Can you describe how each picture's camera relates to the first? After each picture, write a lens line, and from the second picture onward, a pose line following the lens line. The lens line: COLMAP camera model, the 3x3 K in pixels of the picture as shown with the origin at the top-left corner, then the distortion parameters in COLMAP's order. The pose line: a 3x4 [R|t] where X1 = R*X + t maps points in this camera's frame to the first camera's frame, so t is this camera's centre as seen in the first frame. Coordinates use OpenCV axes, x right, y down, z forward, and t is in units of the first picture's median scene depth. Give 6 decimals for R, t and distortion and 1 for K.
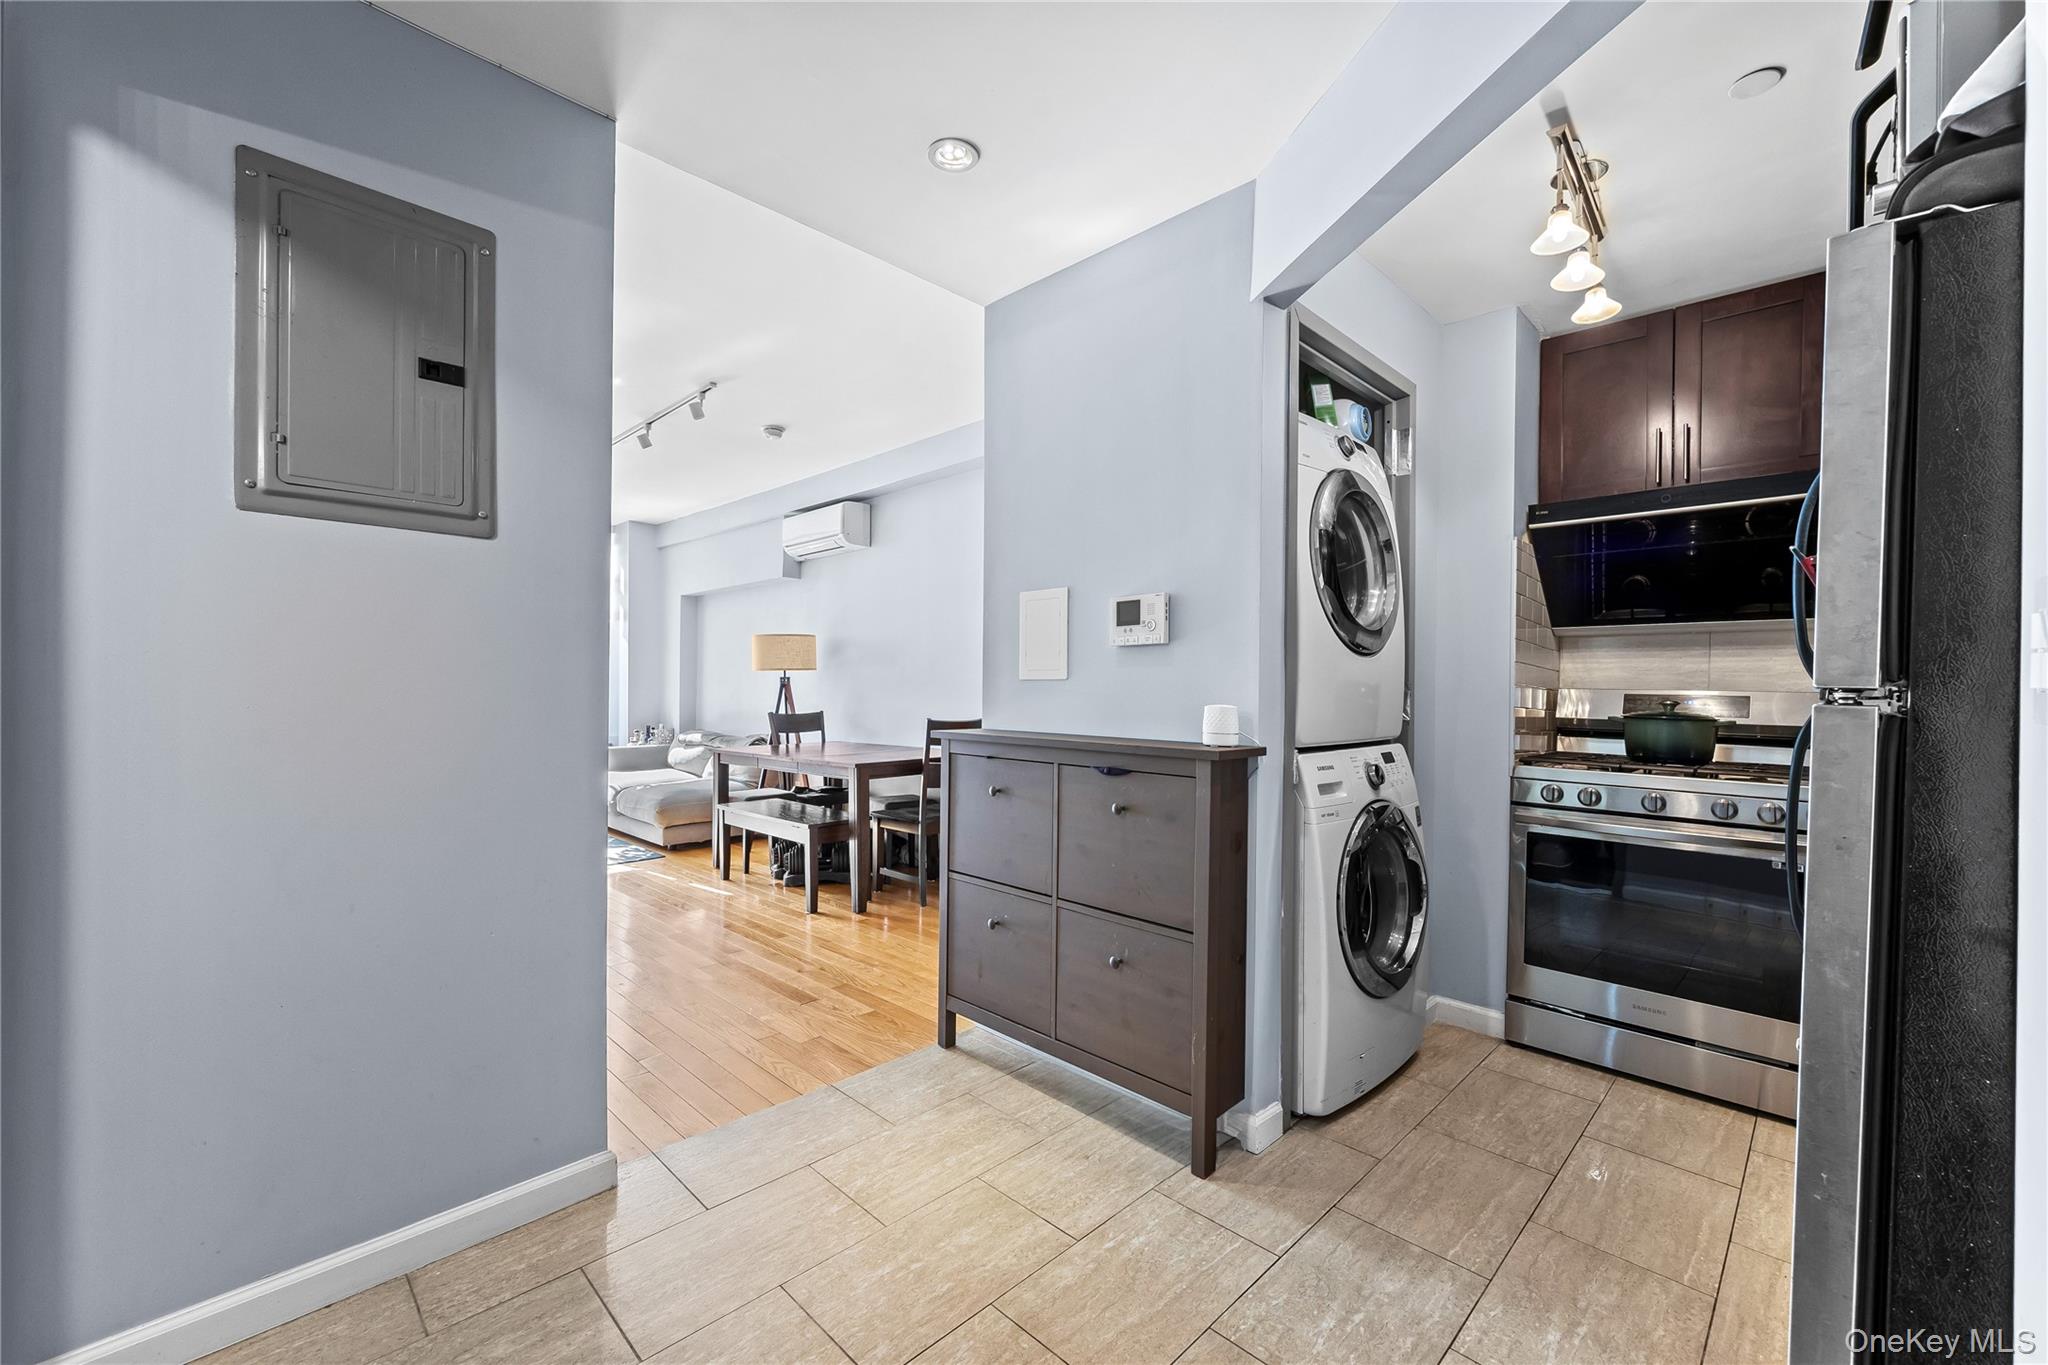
lens RADIAL K [[834.2, 0, 1024.0], [0, 834.2, 682.5], [0, 0, 1]] dist [0.000676, 0.000124]
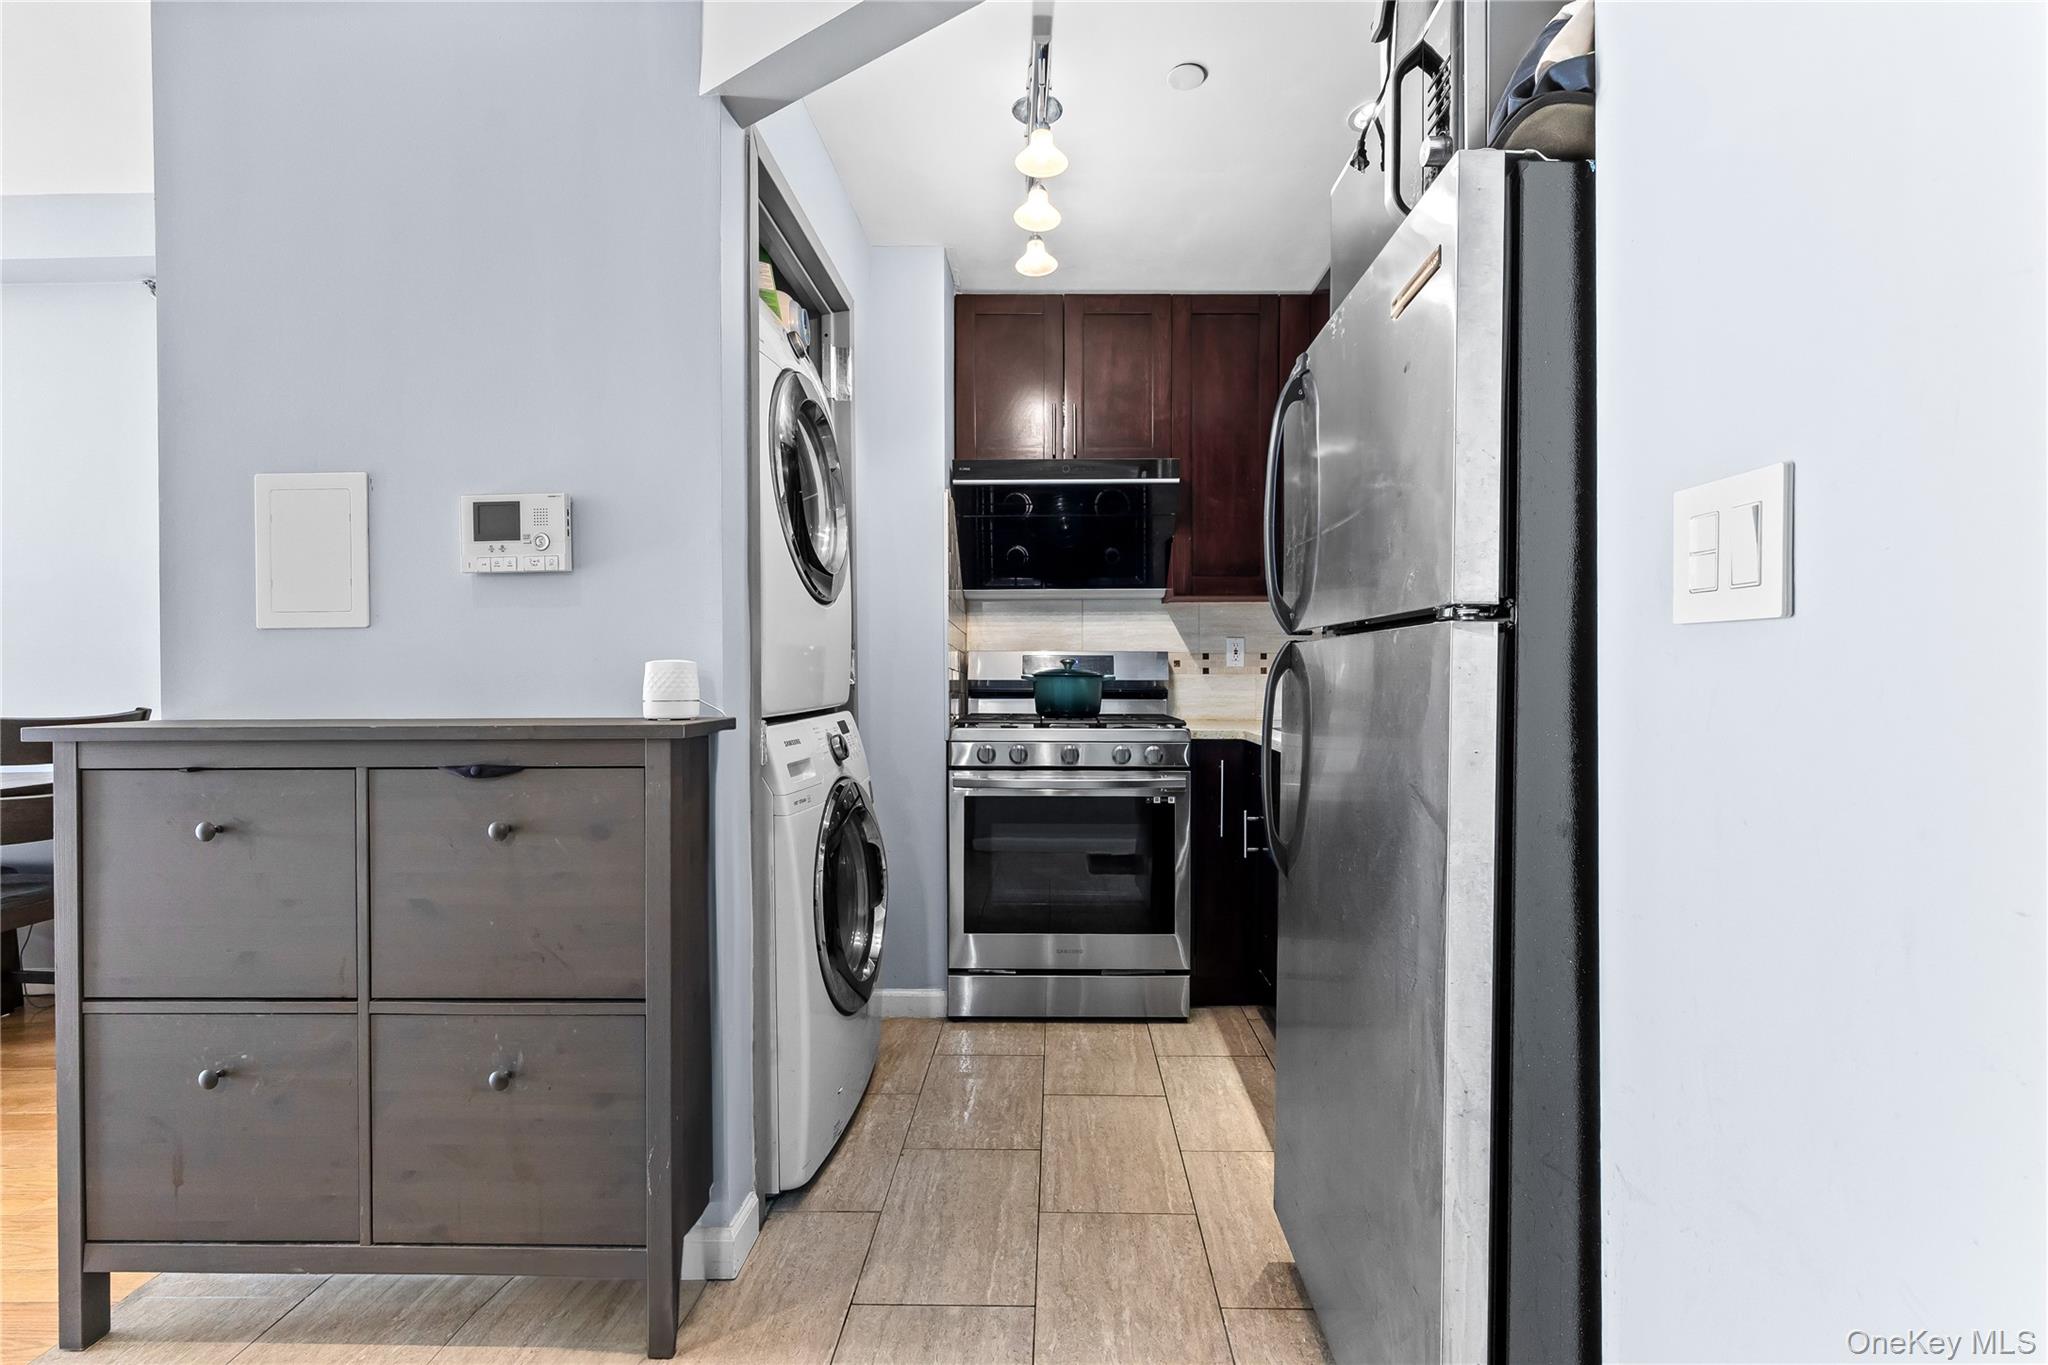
lens RADIAL K [[890.6, 0, 1048.1], [0, 890.6, 673.8], [0, 0, 1]] dist [-0.000325, -0.000227]
pose [[0.713960, -0.016189, 0.699999, -0.052192], [0.009012, 0.999862, 0.013933, 0.027426], [-0.700128, -0.003639, 0.714008, 0.226323]]
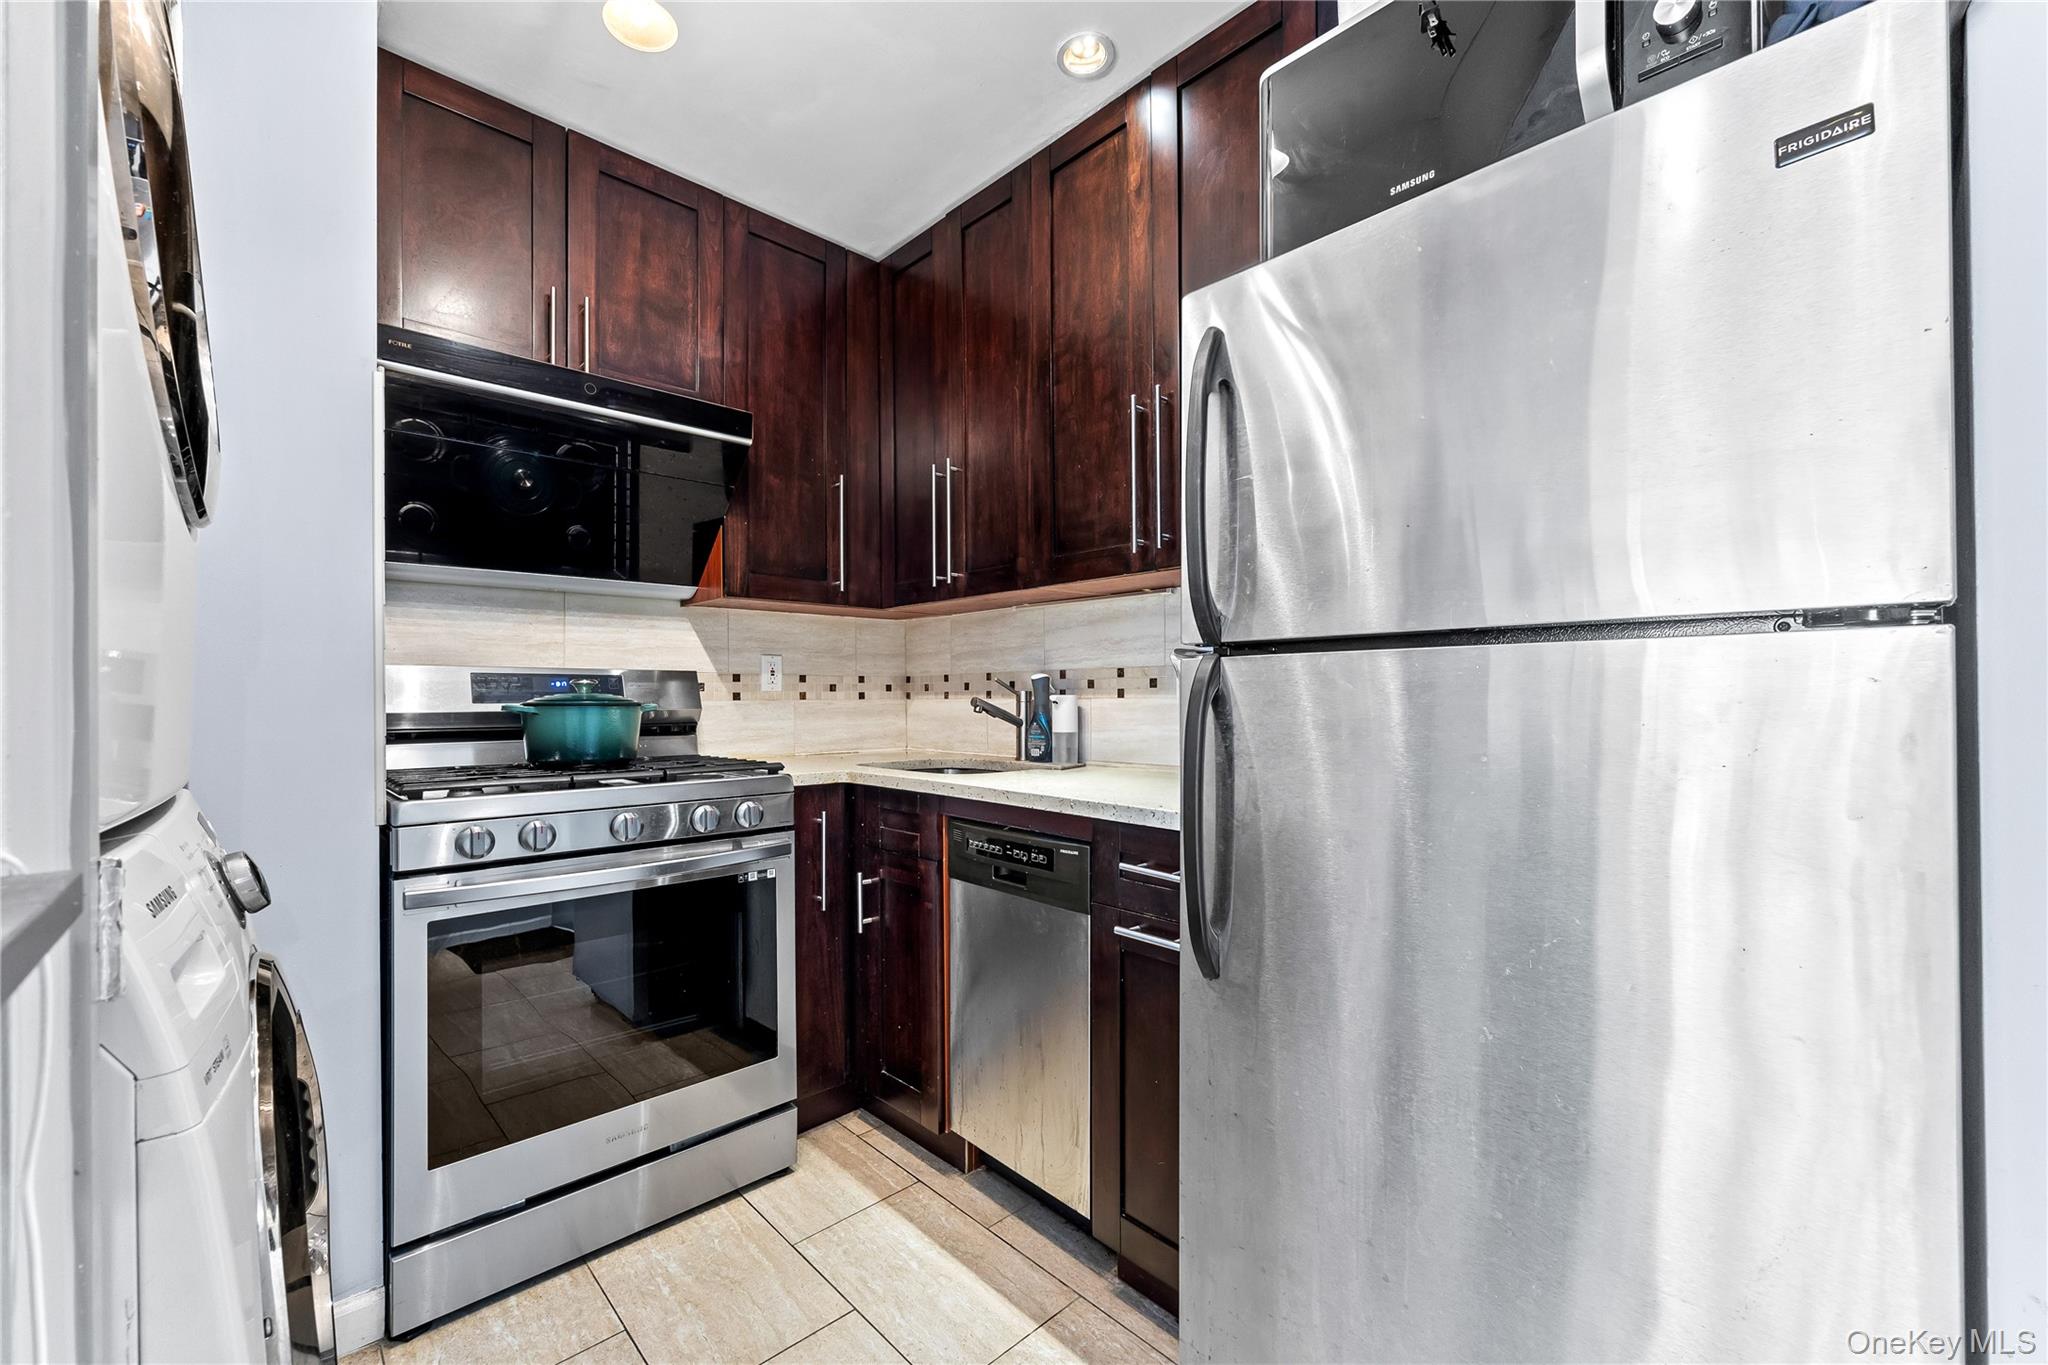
lens RADIAL K [[836.7, 0, 1029.9], [0, 836.7, 691.2], [0, 0, 1]] dist [0.000166, 0.000119]
pose [[0.030536, -0.009811, 0.999486, 0.087985], [0.002096, 0.999950, 0.009751, 0.028819], [-0.999531, 0.001797, 0.030555, 0.679042]]
